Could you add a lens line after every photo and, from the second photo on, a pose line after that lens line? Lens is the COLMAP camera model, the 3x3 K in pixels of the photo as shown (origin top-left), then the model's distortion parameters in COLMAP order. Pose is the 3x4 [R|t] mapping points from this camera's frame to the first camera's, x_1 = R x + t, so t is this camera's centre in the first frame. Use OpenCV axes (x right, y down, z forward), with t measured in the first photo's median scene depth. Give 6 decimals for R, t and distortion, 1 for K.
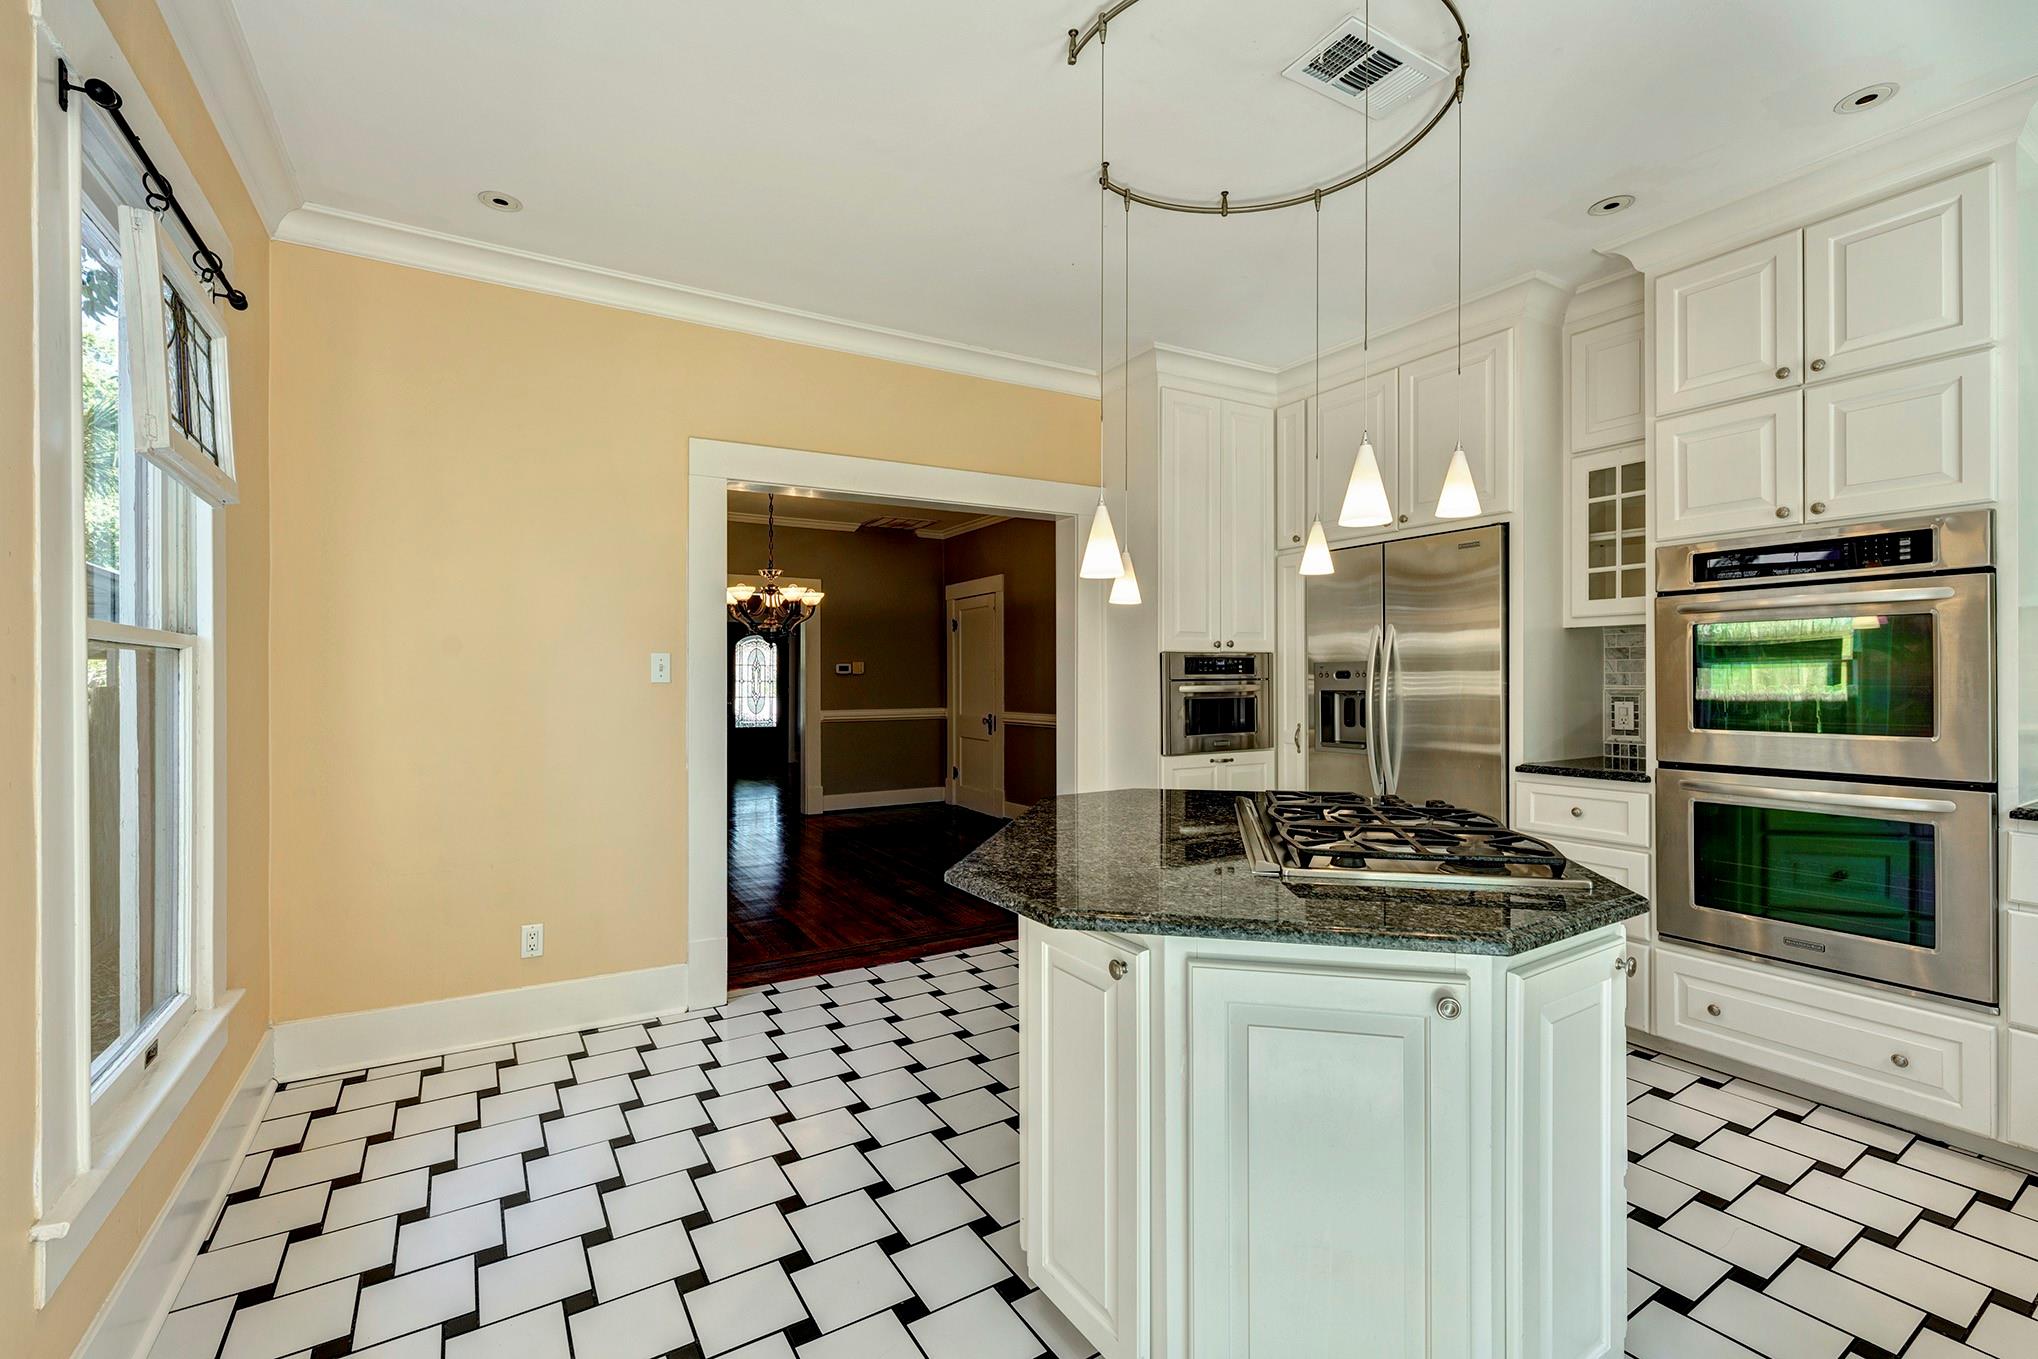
lens RADIAL K [[911.5, 0, 1011.2], [0, 911.5, 677.3], [0, 0, 1]] dist [-0.002881, 0.000068]
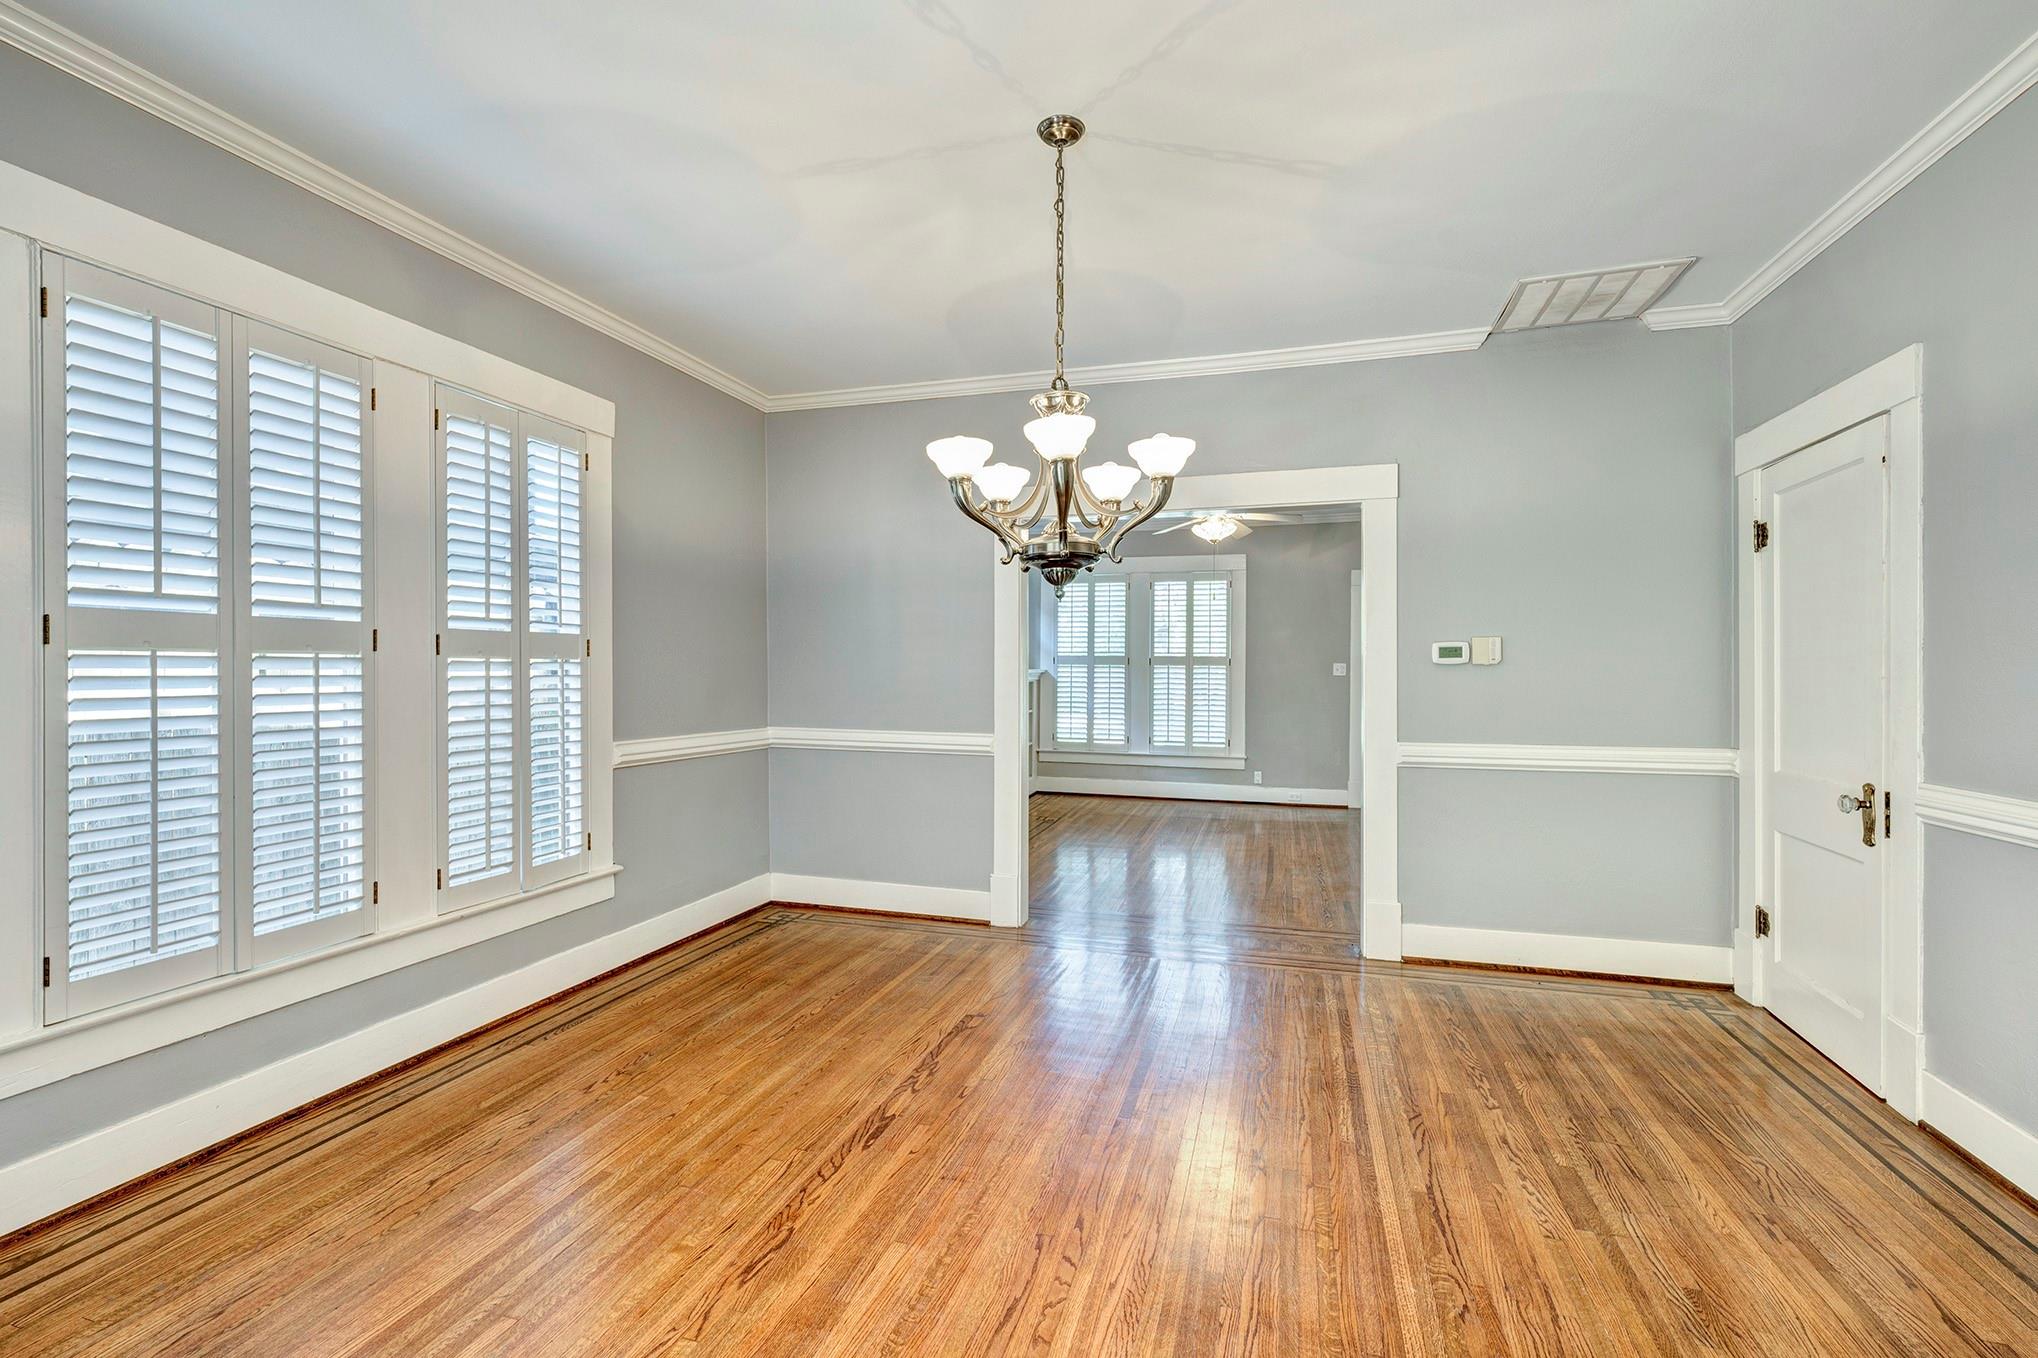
lens RADIAL K [[911.5, 0, 994.5], [0, 911.5, 679.1], [0, 0, 1]] dist [-0.002881, 0.000068]
pose [[0.650547, 0.008116, -0.759423, 0.018535], [-0.005797, 0.999967, 0.005721, 0.002578], [0.759444, 0.000680, 0.650573, 0.513627]]
